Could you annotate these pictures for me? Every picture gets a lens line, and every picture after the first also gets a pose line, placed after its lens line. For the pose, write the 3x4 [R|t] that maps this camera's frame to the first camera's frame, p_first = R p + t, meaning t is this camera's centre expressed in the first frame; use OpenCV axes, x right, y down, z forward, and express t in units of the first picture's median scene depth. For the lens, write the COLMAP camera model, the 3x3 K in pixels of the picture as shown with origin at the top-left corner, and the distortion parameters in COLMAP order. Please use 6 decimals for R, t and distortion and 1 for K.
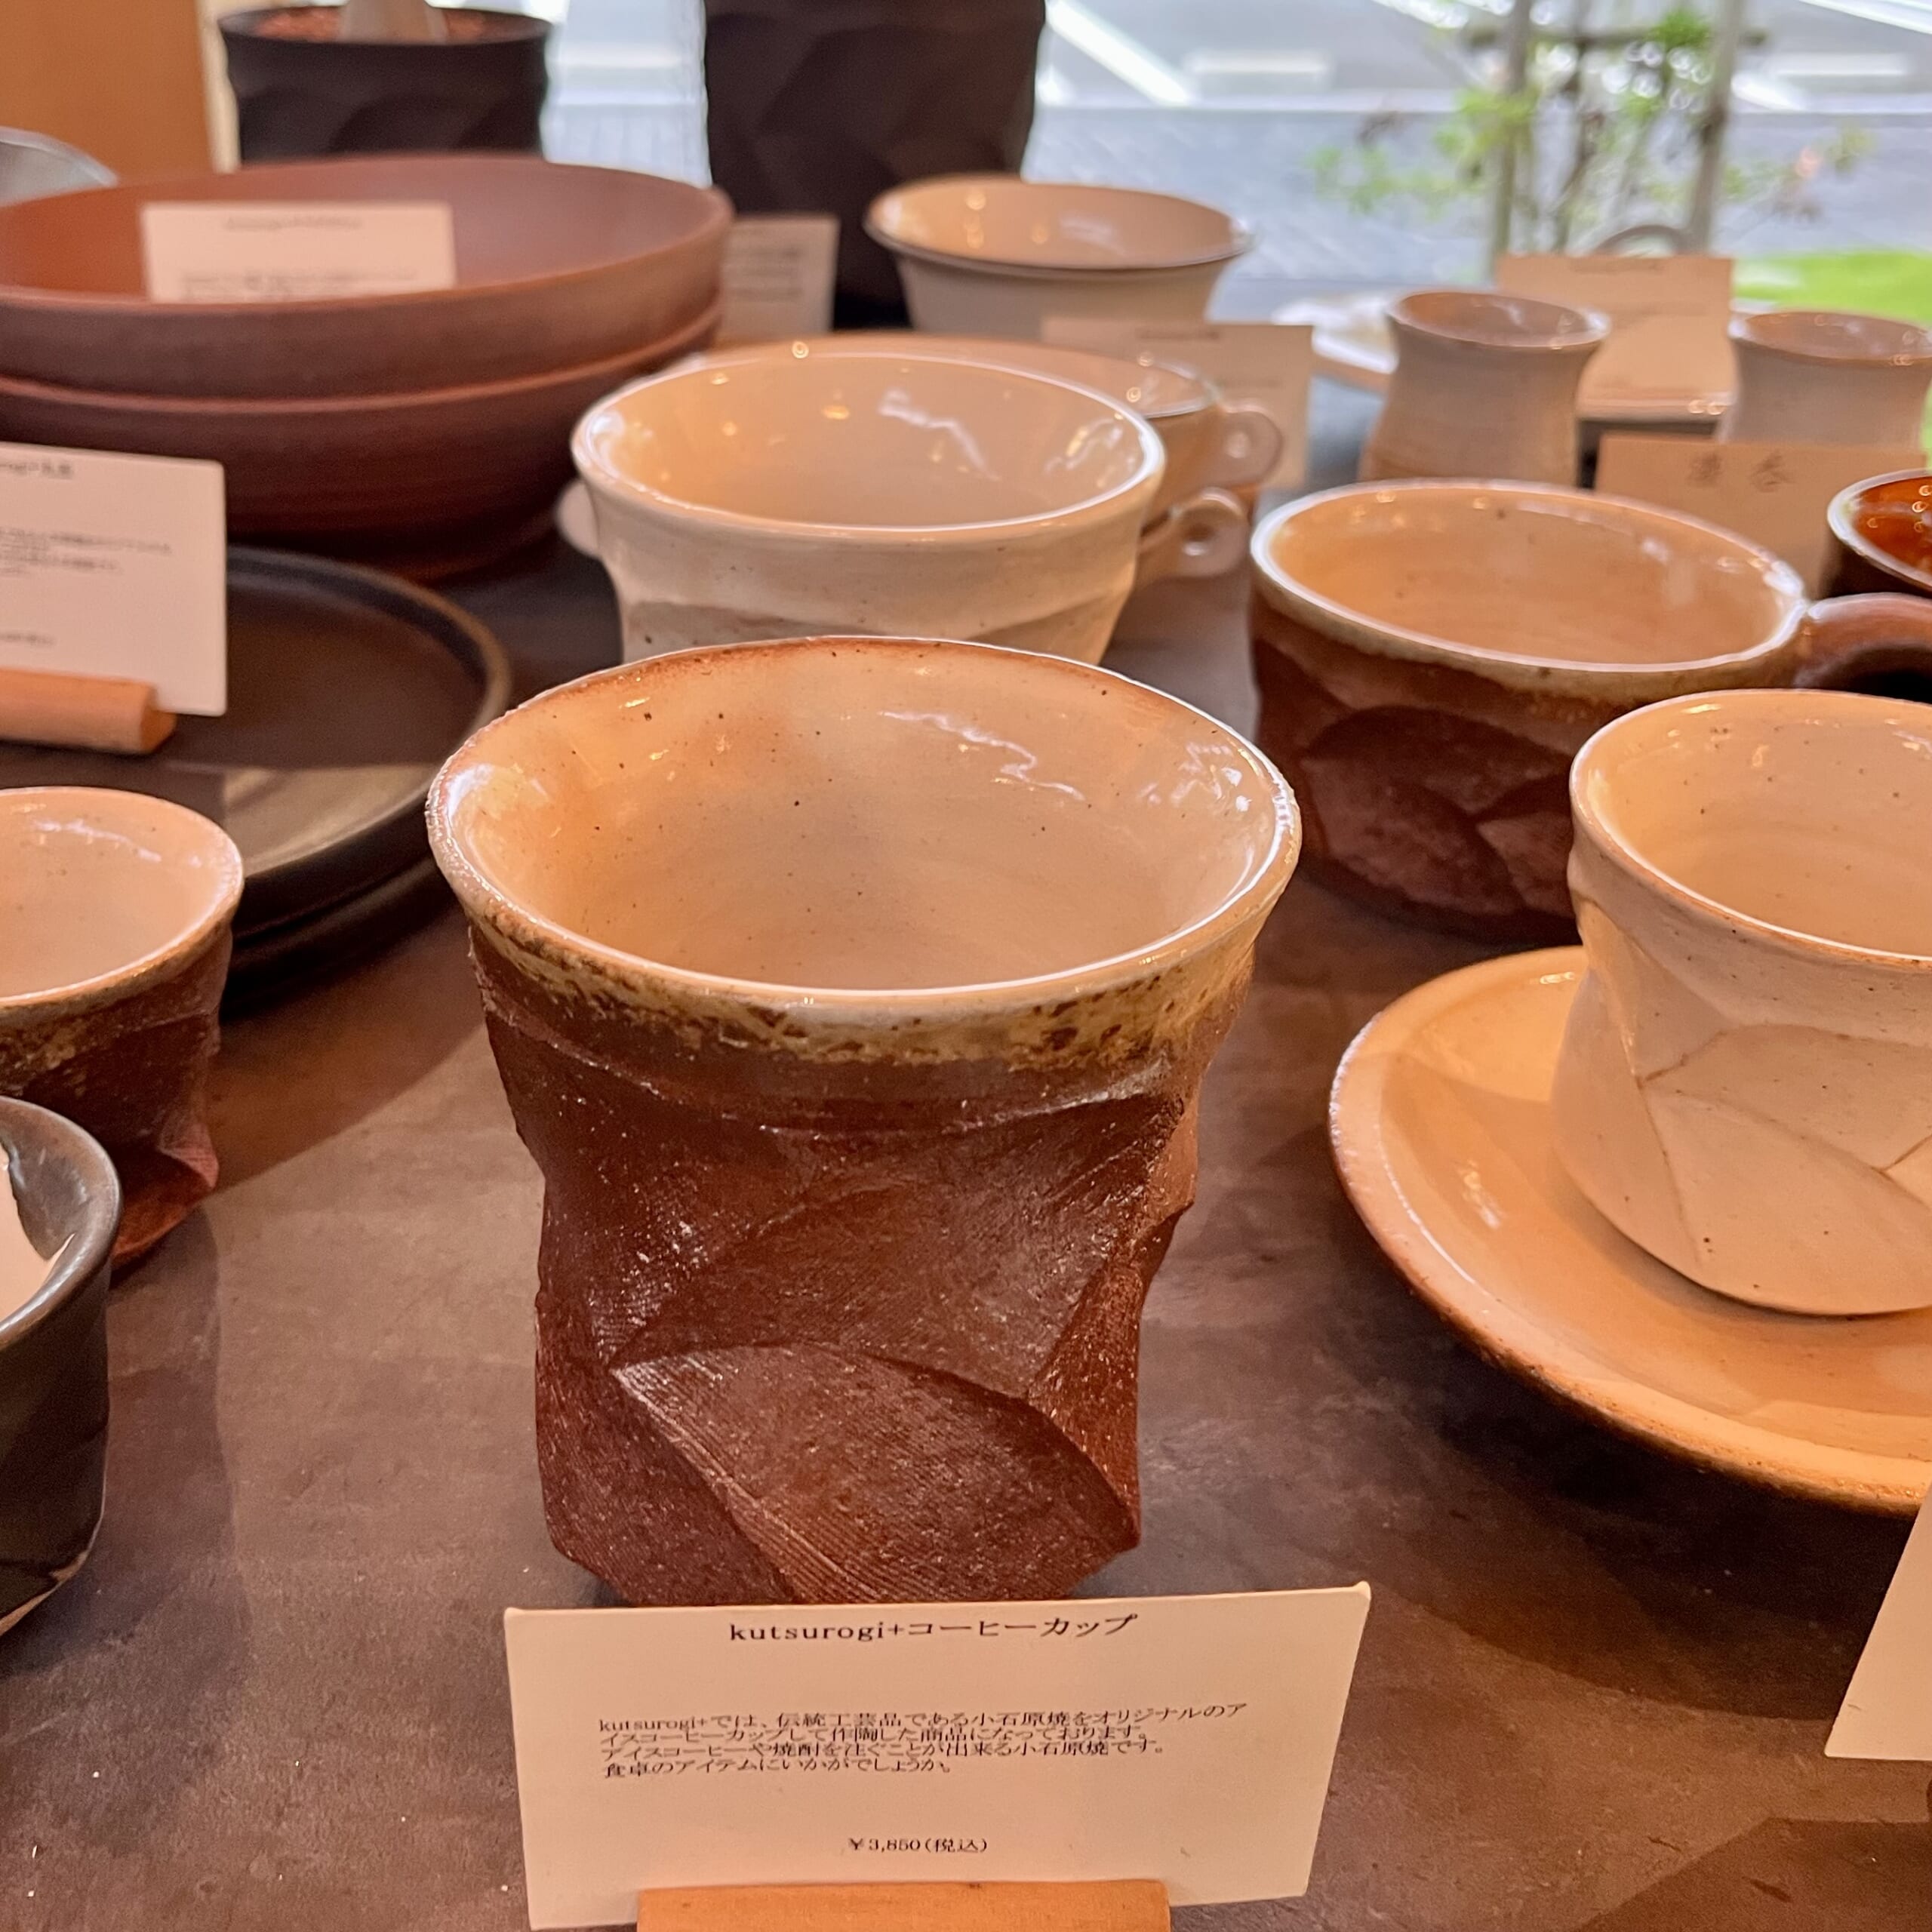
lens RADIAL K [[2527.6, 0, 1008.7], [0, 2527.6, 938.2], [0, 0, 1]] dist [0.104159, -0.440000]
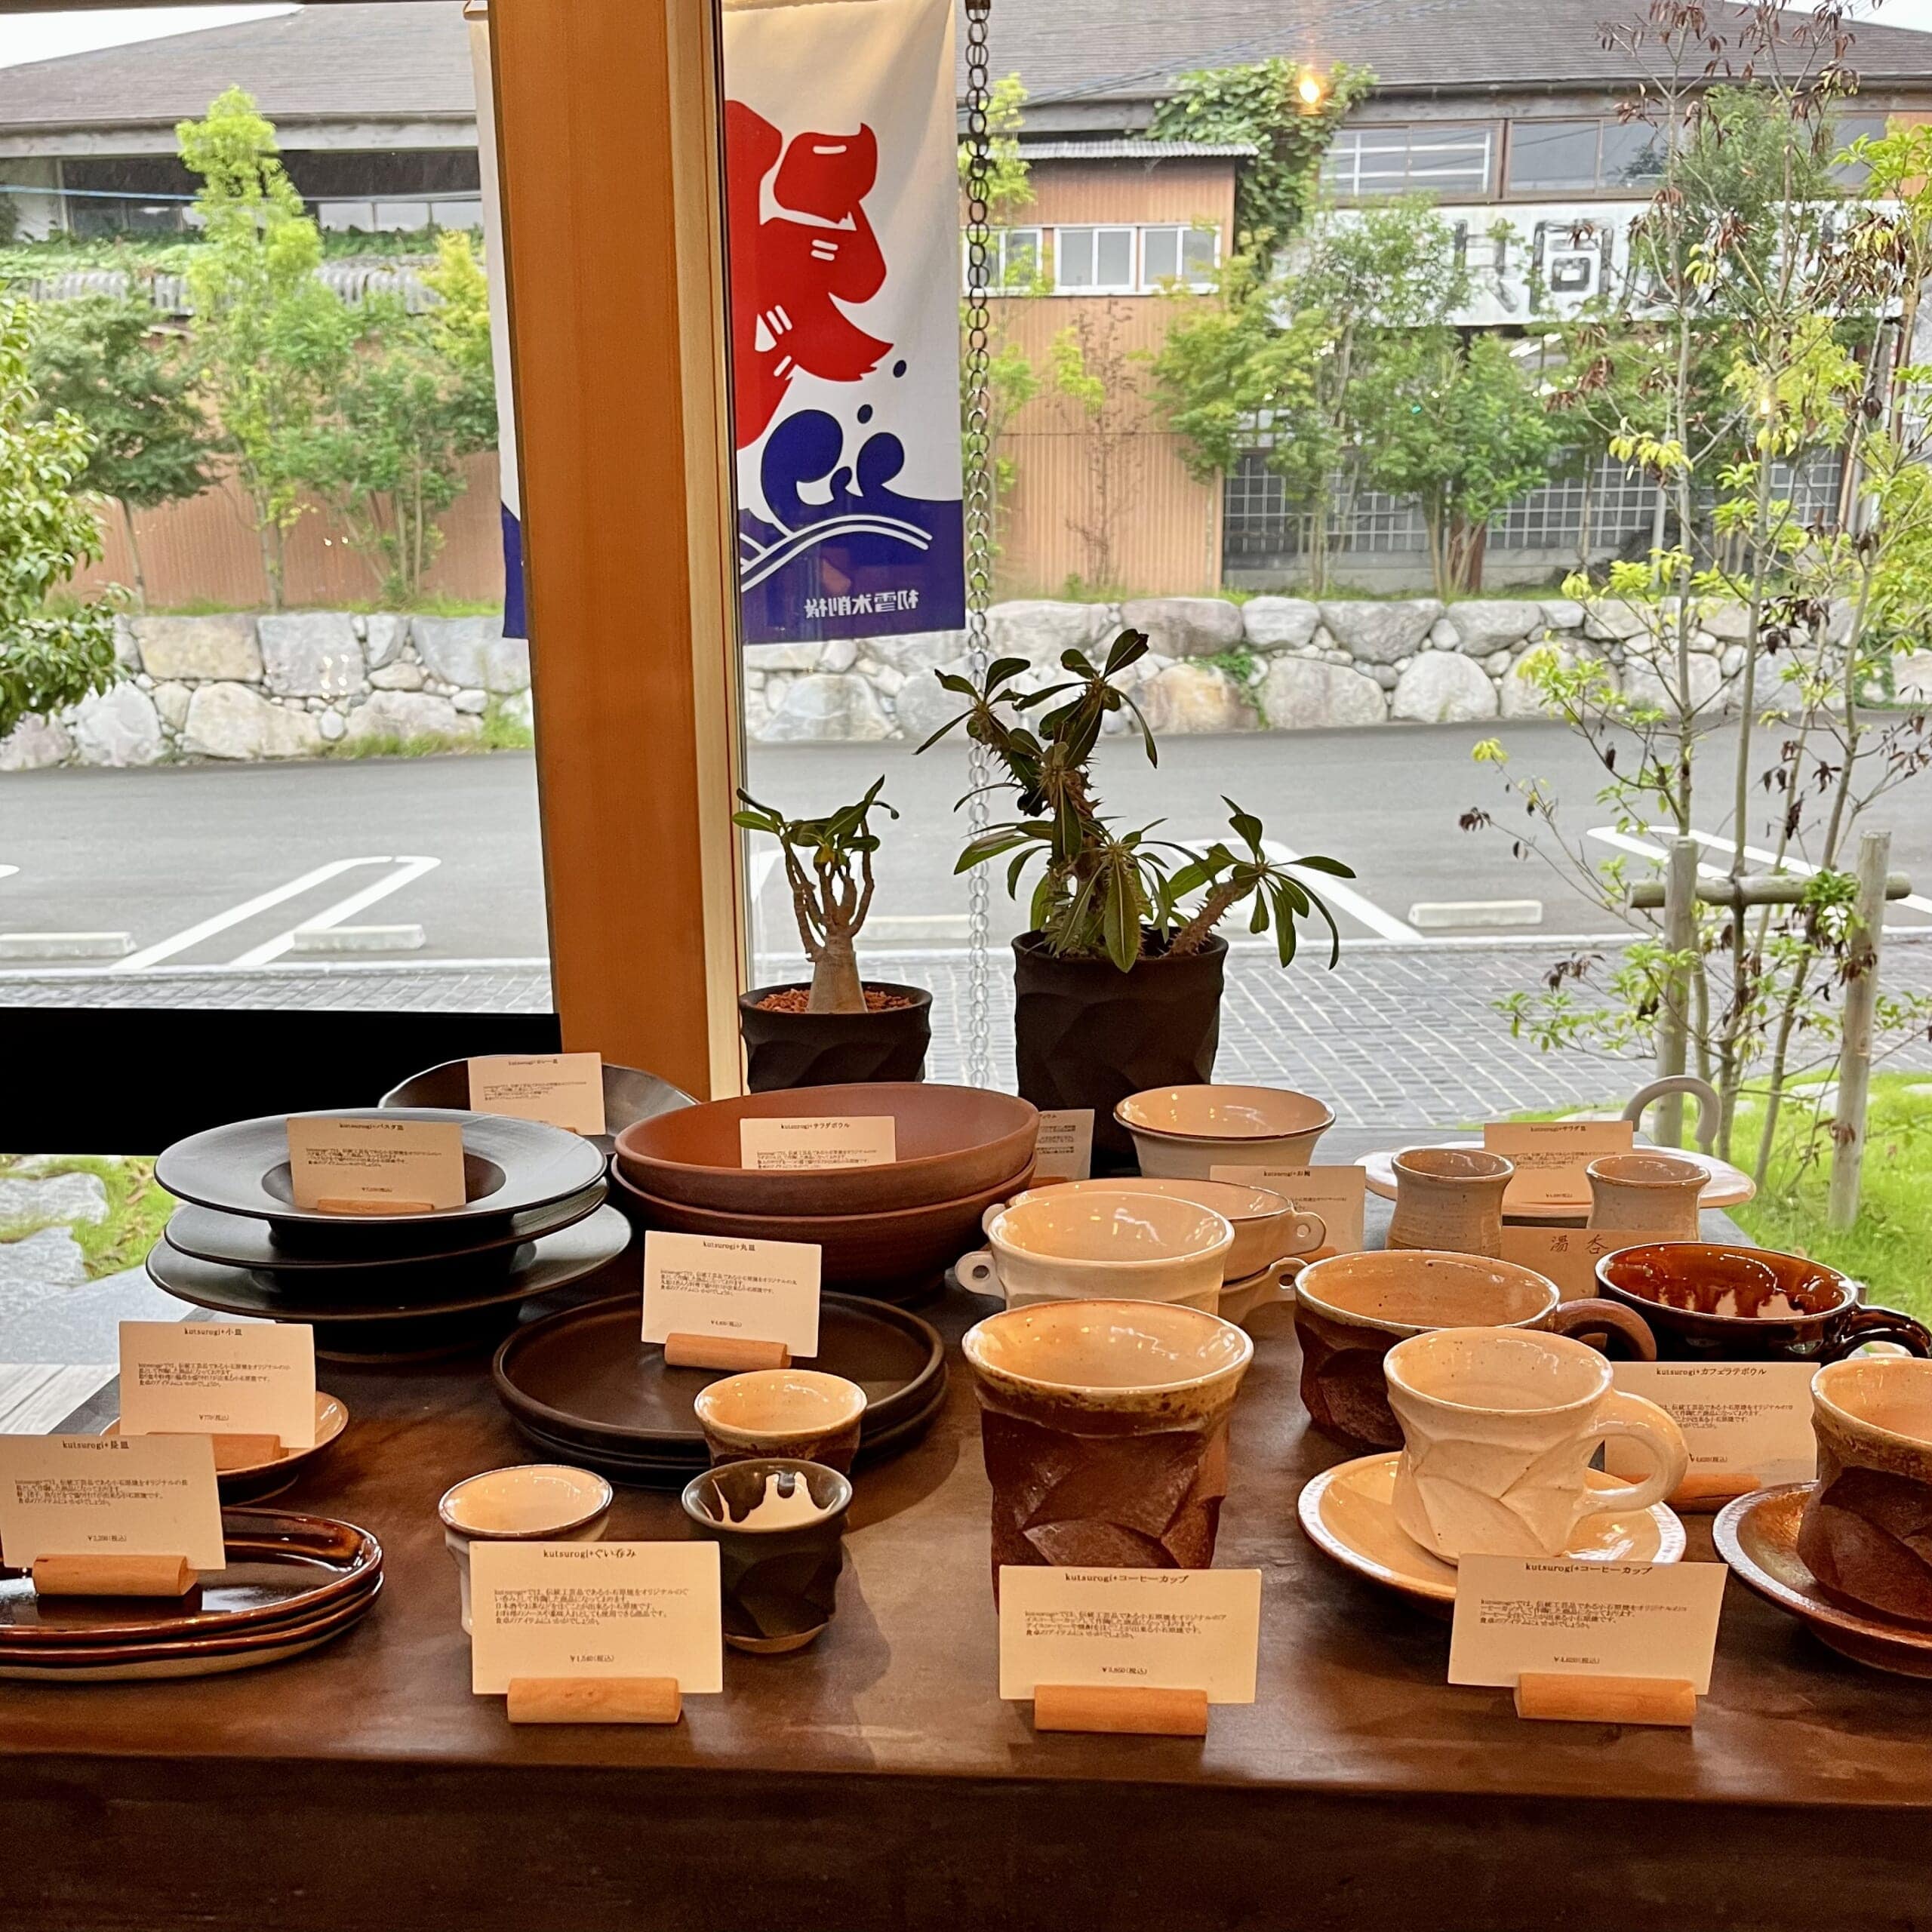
lens RADIAL K [[2527.6, 0, 1008.7], [0, 2527.6, 938.2], [0, 0, 1]] dist [0.104159, -0.440000]
pose [[0.994902, -0.024408, -0.097846, 0.078579], [-0.007274, 0.950368, -0.311043, 0.248453], [0.100582, 0.310169, 0.945346, -1.169791]]
